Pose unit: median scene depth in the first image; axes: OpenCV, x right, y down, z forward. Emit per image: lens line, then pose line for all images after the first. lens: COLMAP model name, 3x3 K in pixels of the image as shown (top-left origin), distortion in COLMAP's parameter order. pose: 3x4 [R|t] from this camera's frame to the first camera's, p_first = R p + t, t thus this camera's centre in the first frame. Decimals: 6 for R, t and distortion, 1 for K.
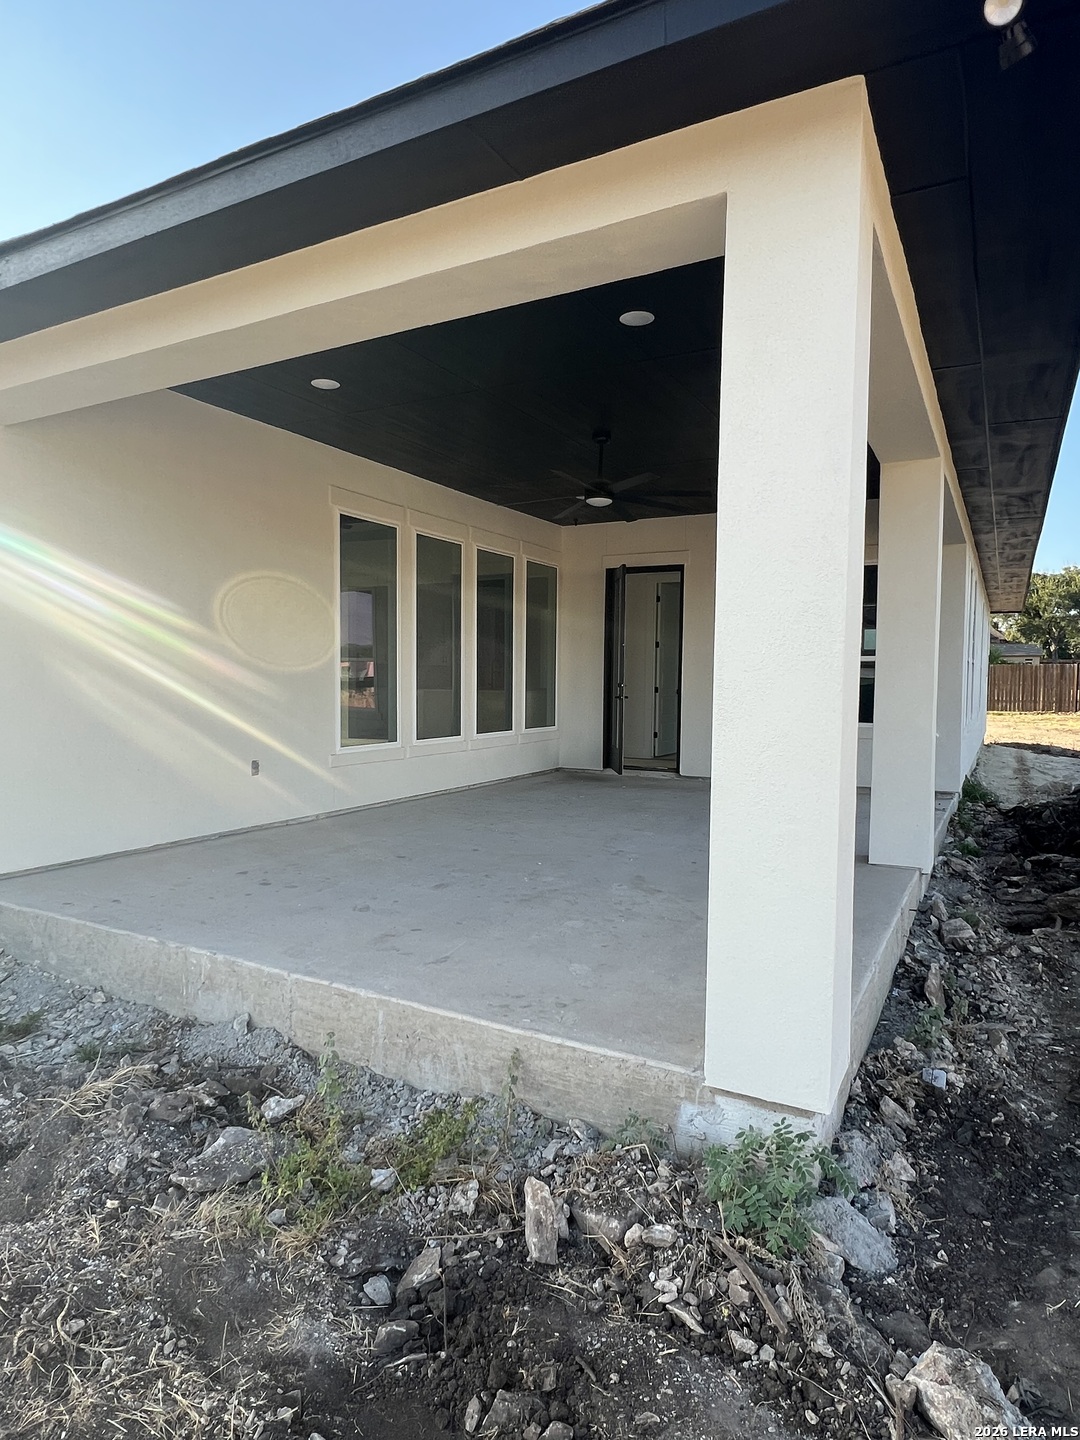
lens RADIAL K [[852.1, 0, 542.0], [0, 852.1, 721.5], [0, 0, 1]] dist [-0.000570, -0.000026]
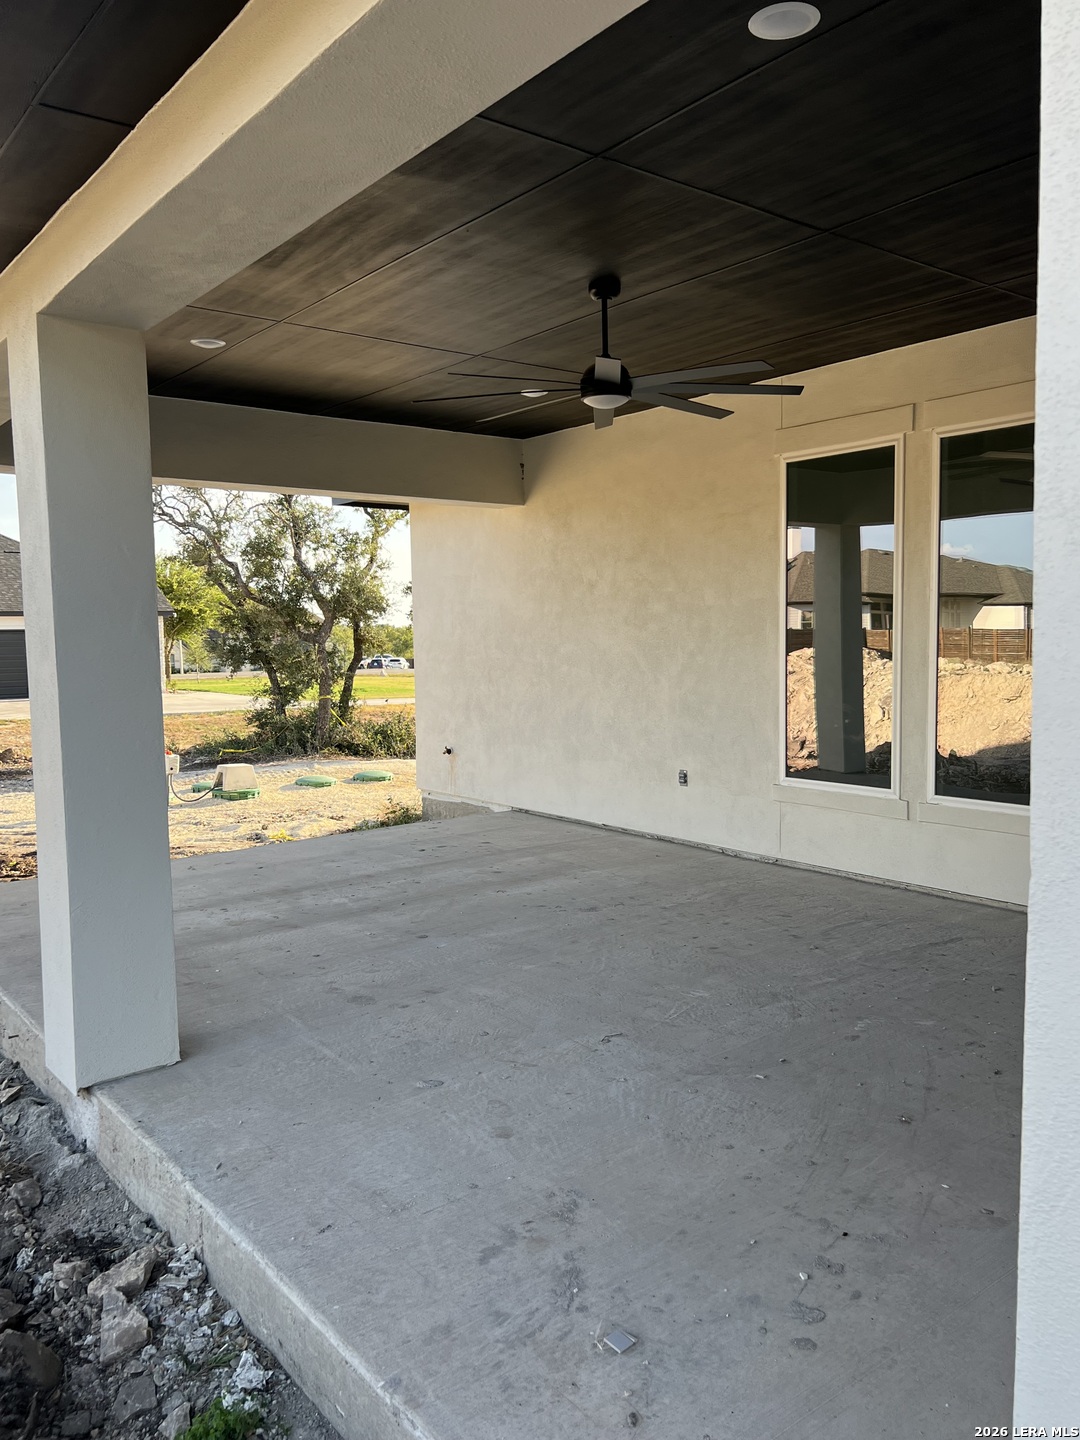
lens RADIAL K [[1130.7, 0, 540.9], [0, 1130.7, 720.2], [0, 0, 1]] dist [-0.004023, -0.000612]
pose [[-0.378140, 0.062323, -0.923648, 0.772966], [-0.039562, 0.995732, 0.083383, -0.094841], [0.924903, 0.068072, -0.374060, 1.194158]]
